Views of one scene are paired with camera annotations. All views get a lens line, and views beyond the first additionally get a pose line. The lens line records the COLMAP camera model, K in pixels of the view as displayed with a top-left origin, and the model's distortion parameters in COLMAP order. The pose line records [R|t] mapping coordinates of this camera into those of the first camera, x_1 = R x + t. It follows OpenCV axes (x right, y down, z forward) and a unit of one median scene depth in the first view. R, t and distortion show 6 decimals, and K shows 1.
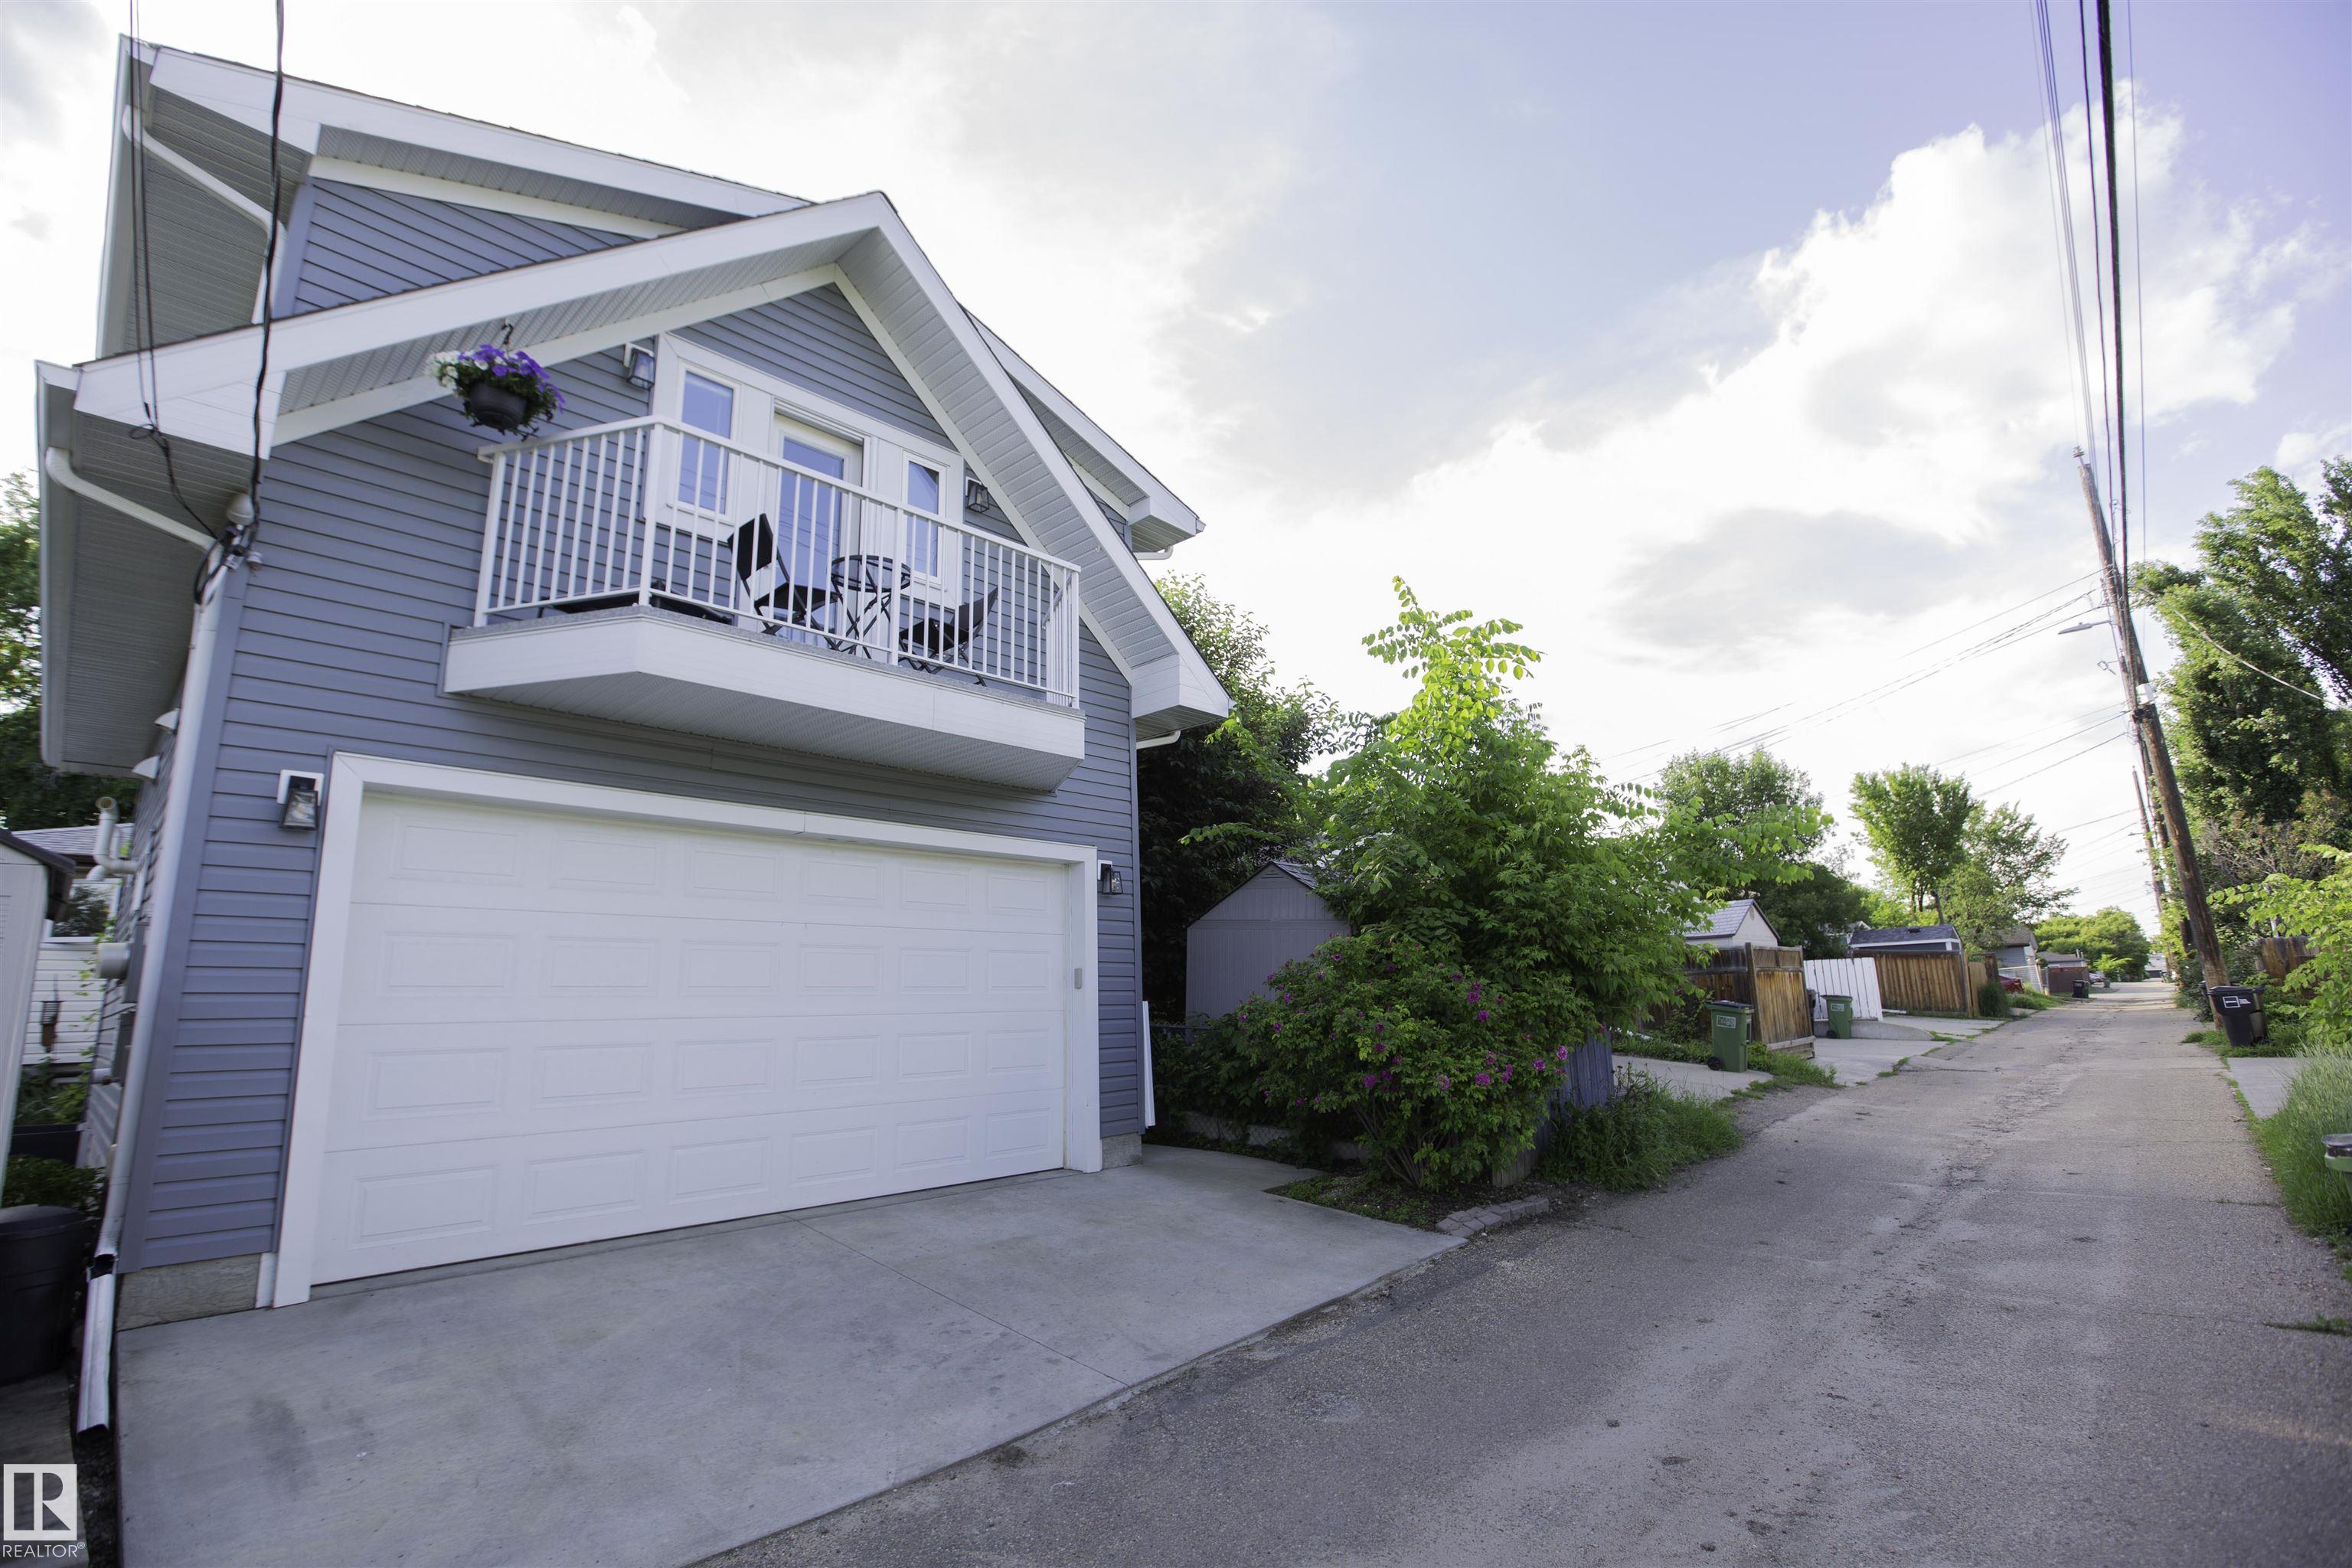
lens RADIAL K [[1096.0, 0, 1198.7], [0, 1096.0, 782.6], [0, 0, 1]] dist [-0.057113, 0.022412]
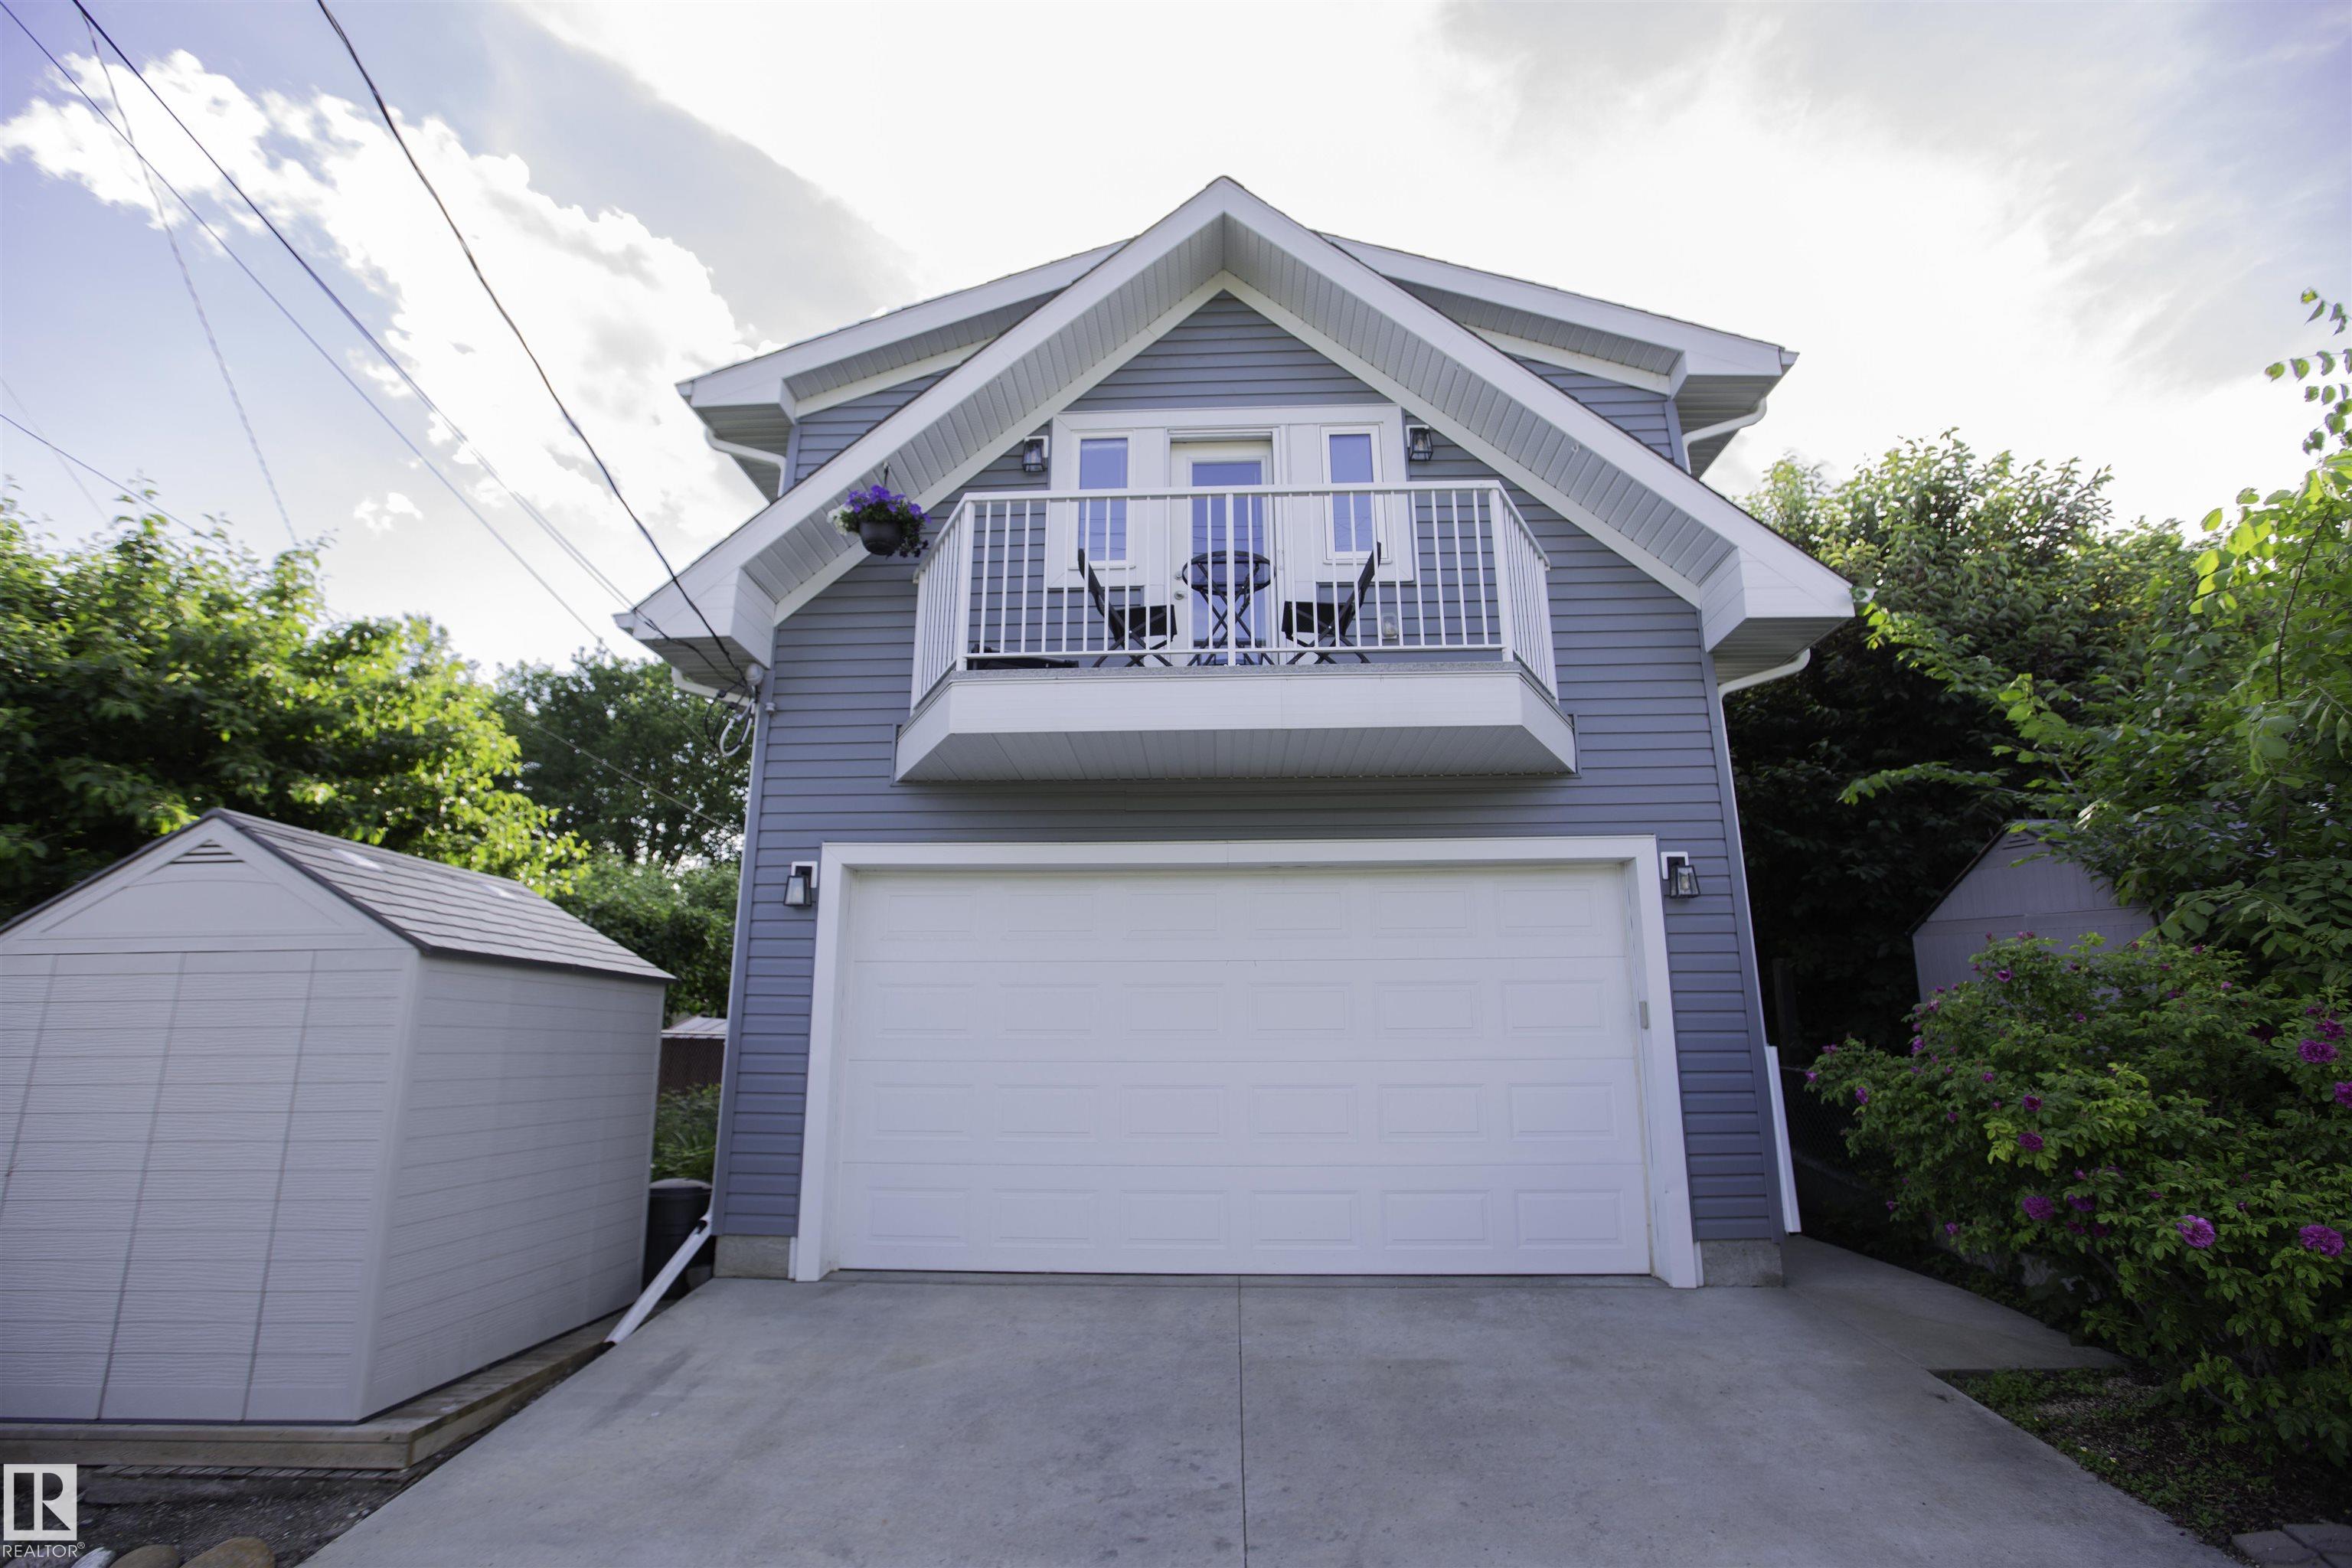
lens RADIAL K [[1096.0, 0, 1198.7], [0, 1096.0, 782.6], [0, 0, 1]] dist [-0.057113, 0.022412]
pose [[0.630040, -0.161418, -0.759602, 0.358516], [0.139368, 0.985780, -0.093885, 0.064801], [0.763955, -0.046712, 0.643577, 0.391925]]
